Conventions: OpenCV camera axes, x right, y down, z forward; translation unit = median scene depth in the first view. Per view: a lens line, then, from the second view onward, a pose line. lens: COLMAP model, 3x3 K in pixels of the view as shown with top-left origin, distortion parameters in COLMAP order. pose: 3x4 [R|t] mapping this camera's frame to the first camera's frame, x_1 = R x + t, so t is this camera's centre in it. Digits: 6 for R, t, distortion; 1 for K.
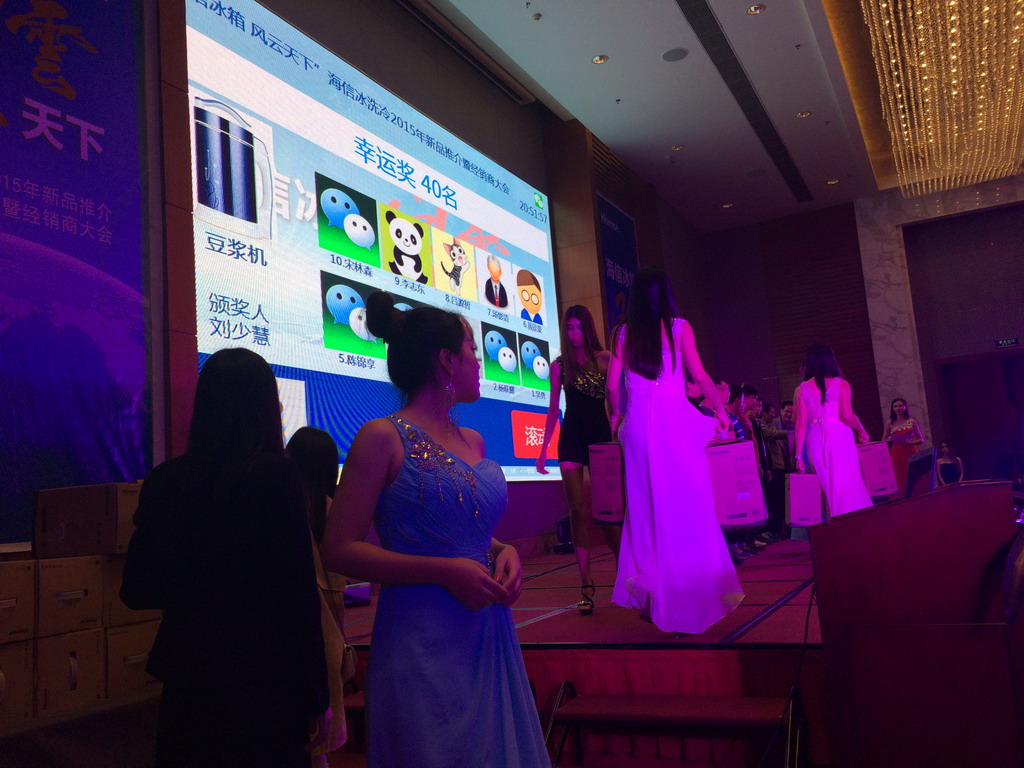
lens RADIAL K [[859.0, 0, 507.1], [0, 859.0, 381.2], [0, 0, 1]] dist [-0.007733, -0.015039]
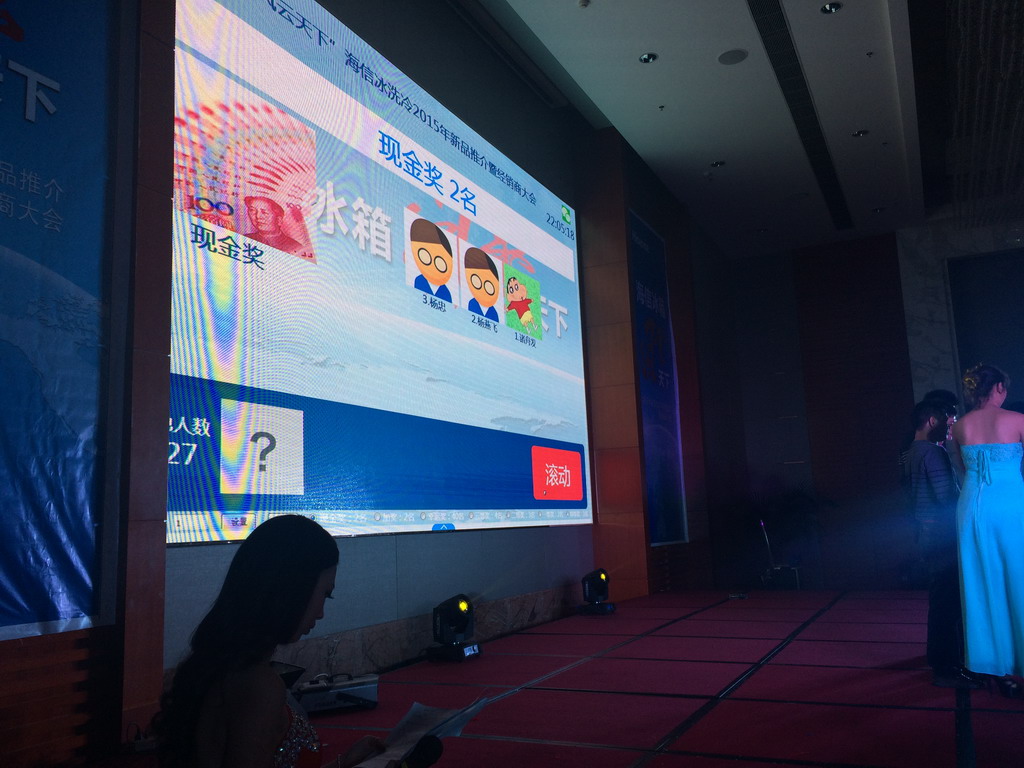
lens RADIAL K [[859.0, 0, 517.1], [0, 859.0, 392.7], [0, 0, 1]] dist [-0.007733, -0.015039]
pose [[0.998937, 0.041578, 0.019911, -0.029686], [-0.041410, 0.999104, -0.008765, -0.012422], [-0.020257, 0.007931, 0.999763, 0.105235]]
